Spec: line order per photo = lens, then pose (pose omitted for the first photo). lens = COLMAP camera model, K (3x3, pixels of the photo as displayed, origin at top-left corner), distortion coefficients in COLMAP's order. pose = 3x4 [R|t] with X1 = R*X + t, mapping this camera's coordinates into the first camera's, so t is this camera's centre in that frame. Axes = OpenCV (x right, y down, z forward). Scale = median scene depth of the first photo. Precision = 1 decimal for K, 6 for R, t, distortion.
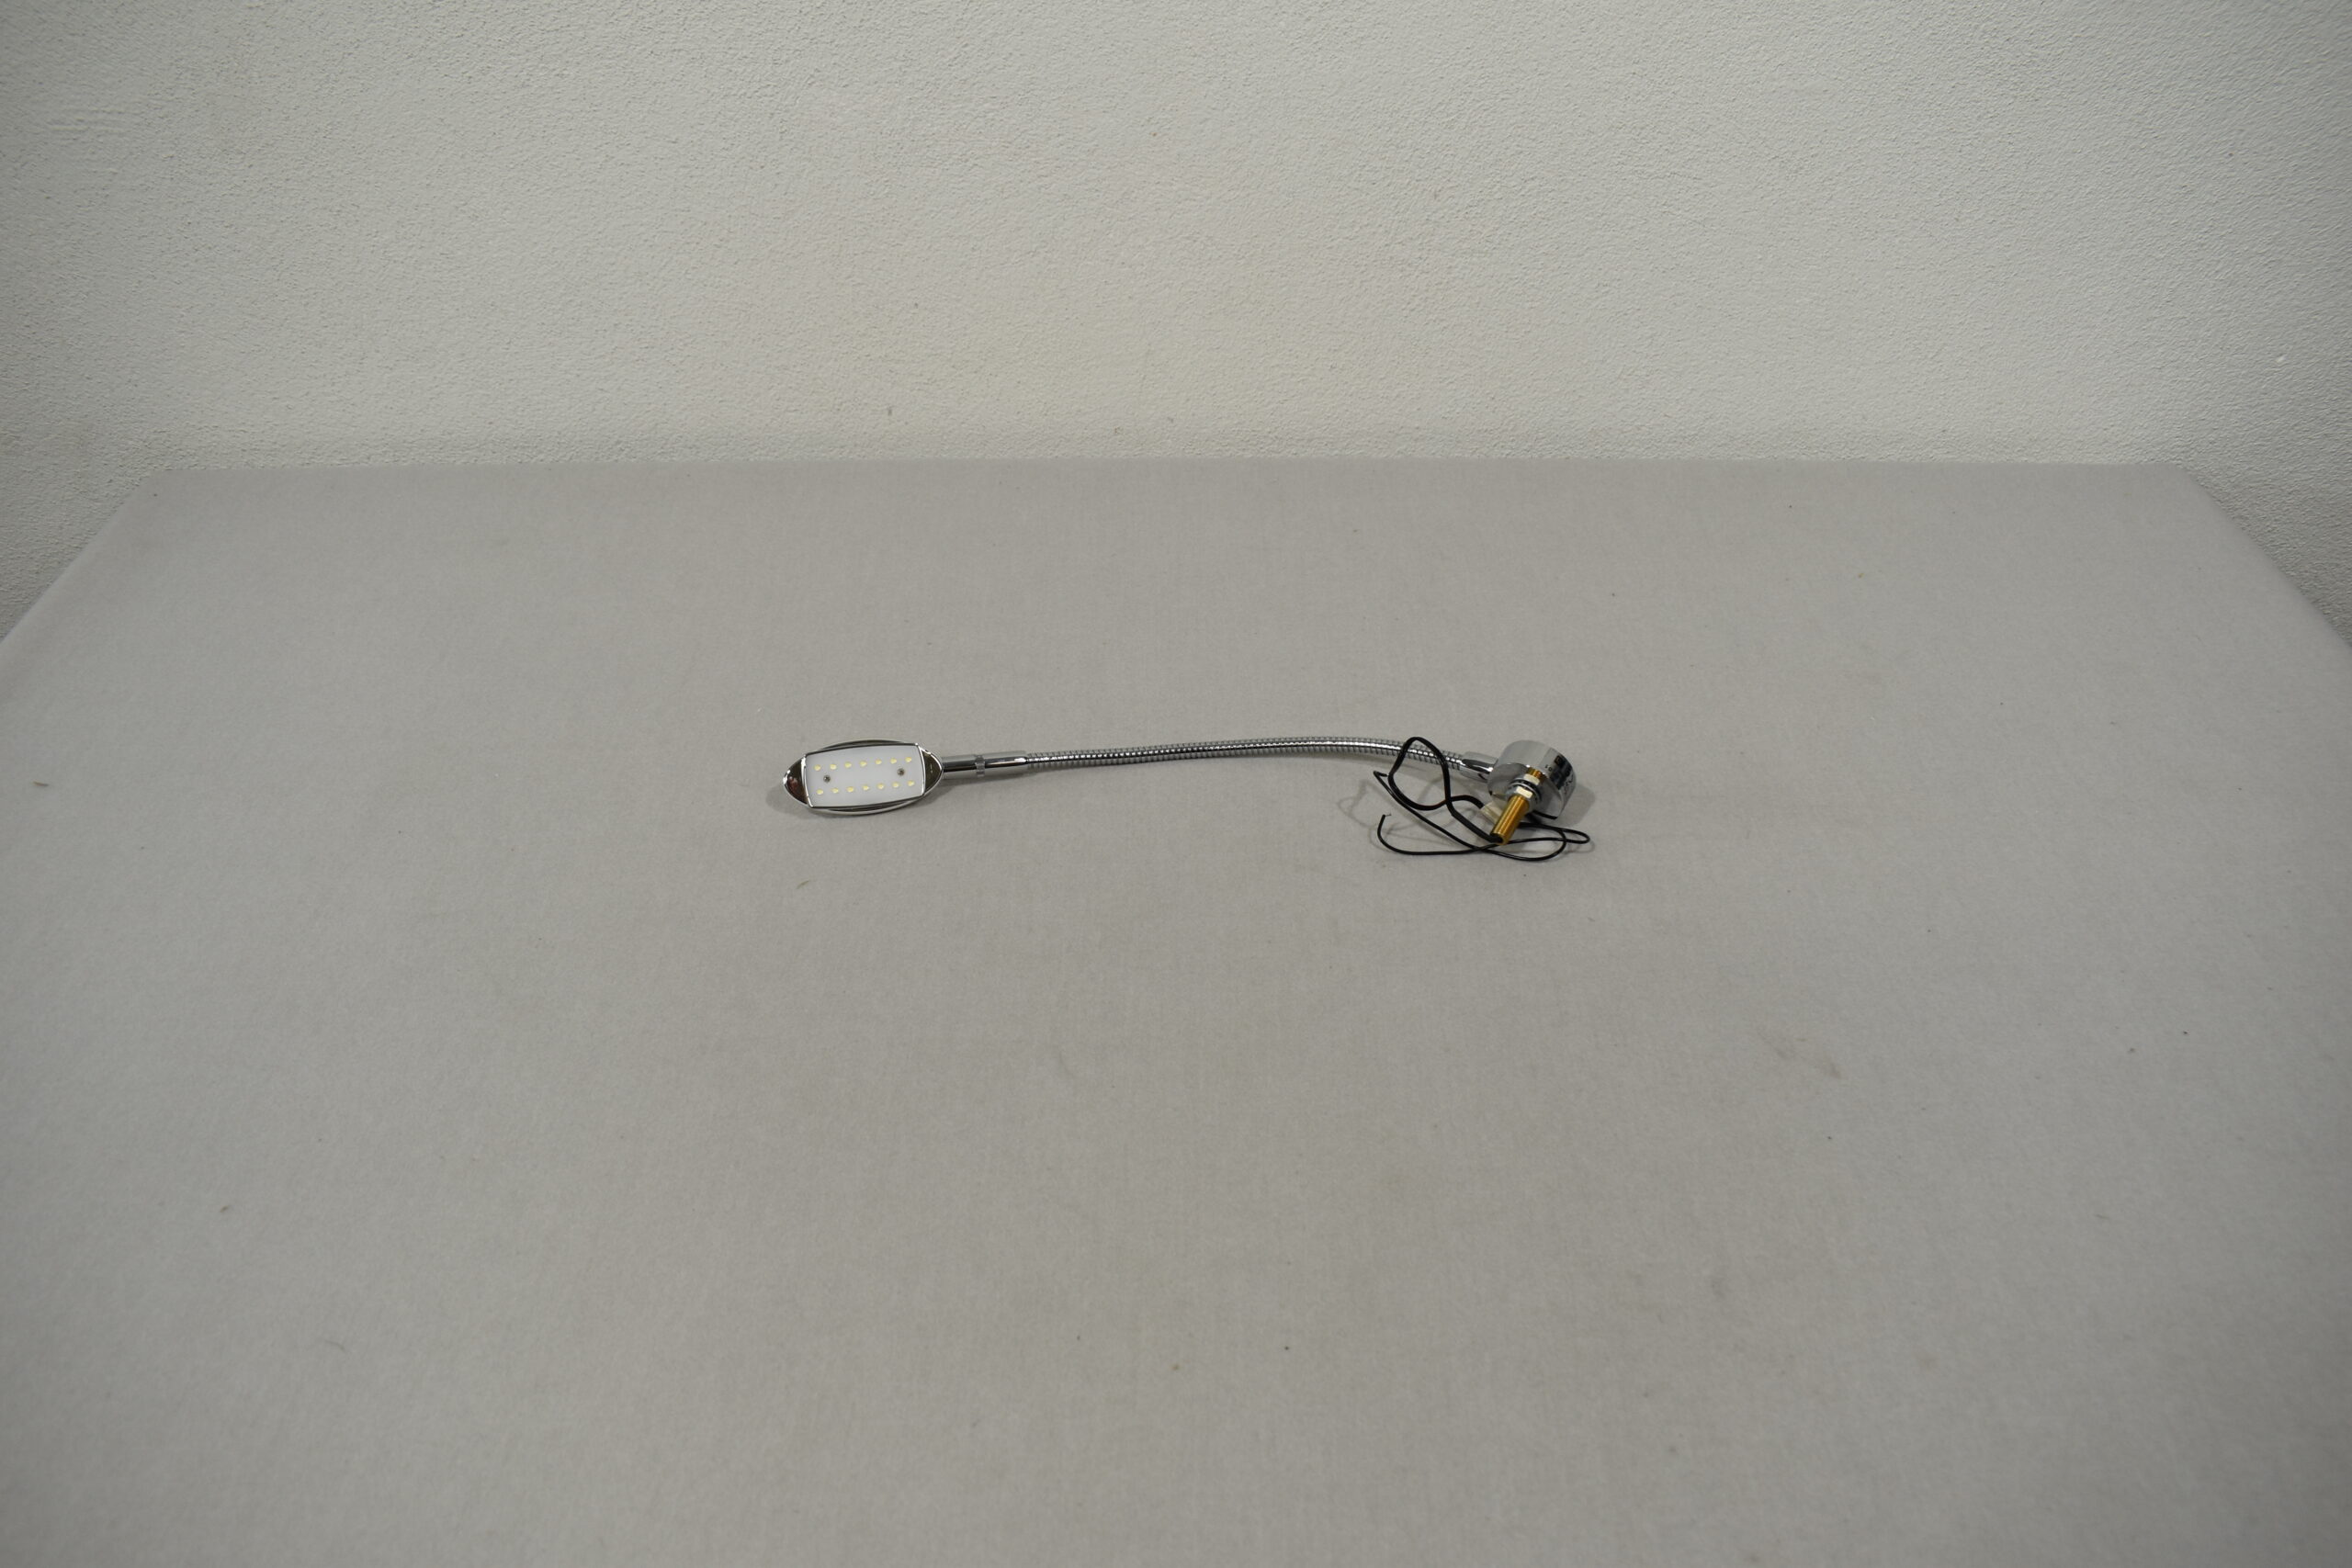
lens RADIAL K [[1824.0, 0, 1170.7], [0, 1824.0, 780.8], [0, 0, 1]] dist [-0.094412, -0.002959]
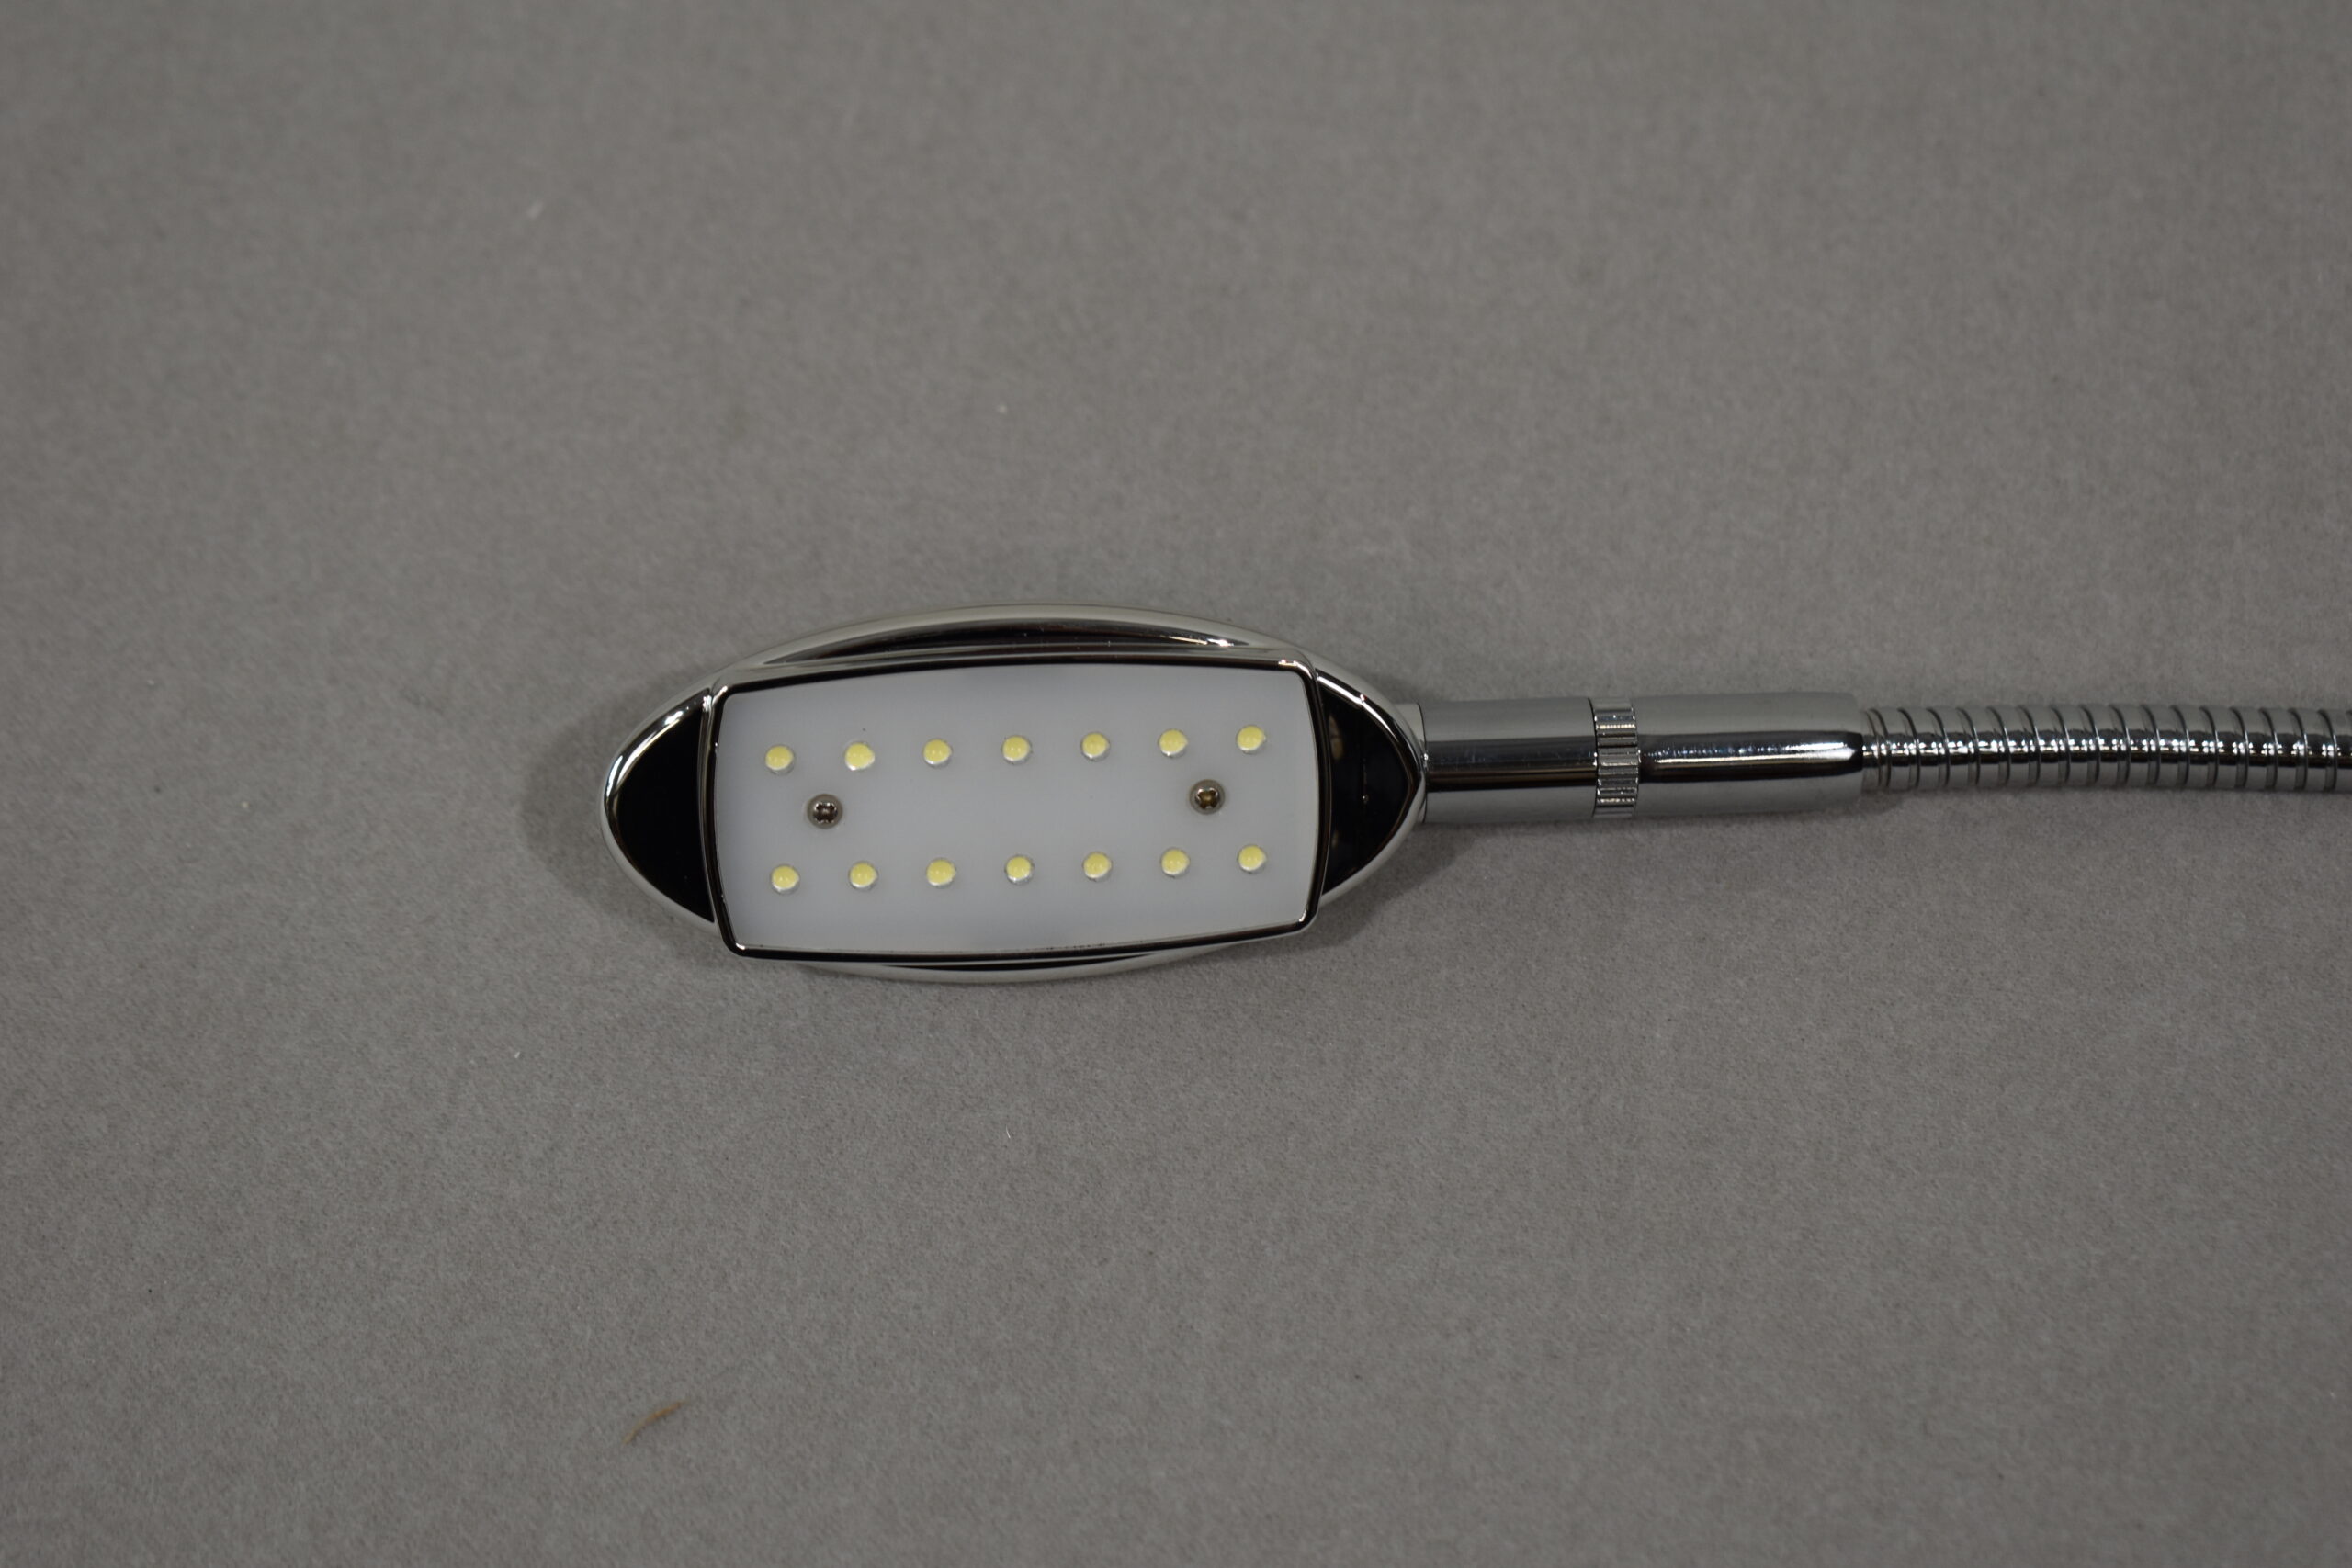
lens RADIAL K [[5389.6, 0, 1175.9], [0, 5389.6, 787.8], [0, 0, 1]] dist [0.064154, 0.000000]
pose [[0.984799, 0.123029, -0.122619, -0.082779], [-0.080700, 0.949177, 0.304220, -0.181932], [0.153815, -0.289700, 0.944677, 0.467947]]
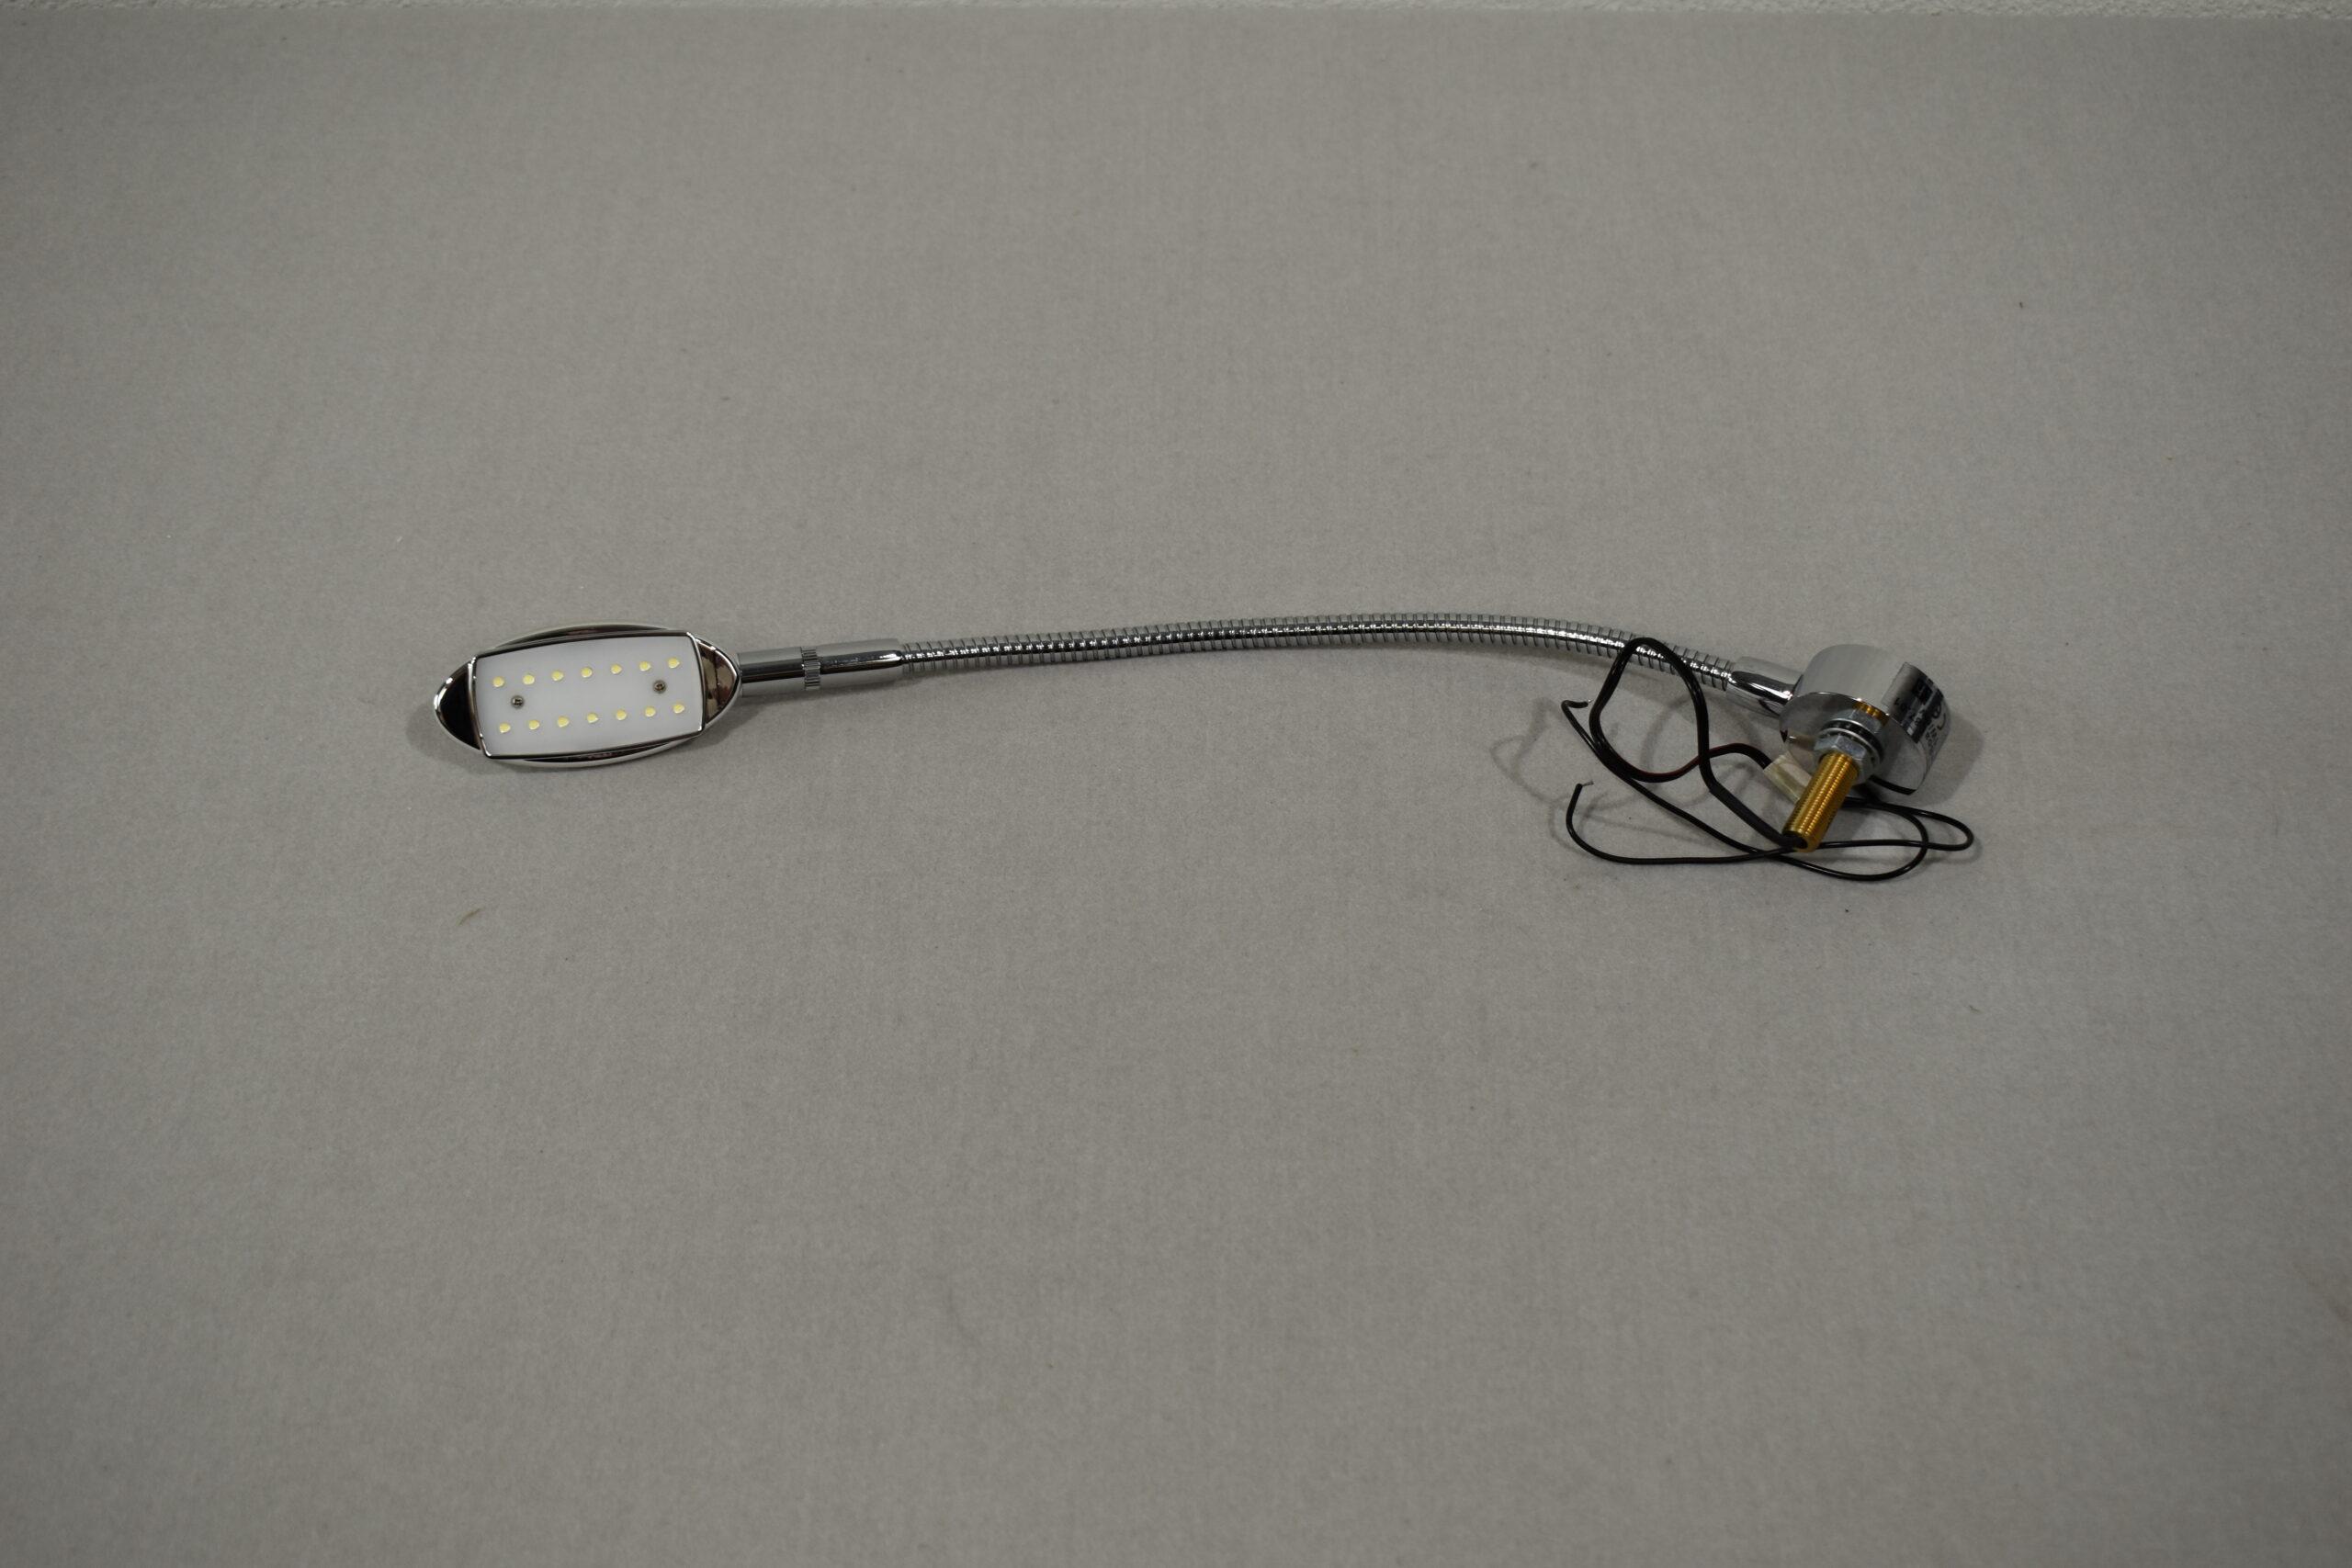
lens RADIAL K [[2937.3, 0, 1174.4], [0, 2937.3, 767.5], [0, 0, 1]] dist [-0.055696, 0.000000]
pose [[0.999897, 0.009774, -0.010537, 0.009551], [-0.008266, 0.990859, 0.134648, -0.098274], [0.011757, -0.134547, 0.990837, 0.163628]]
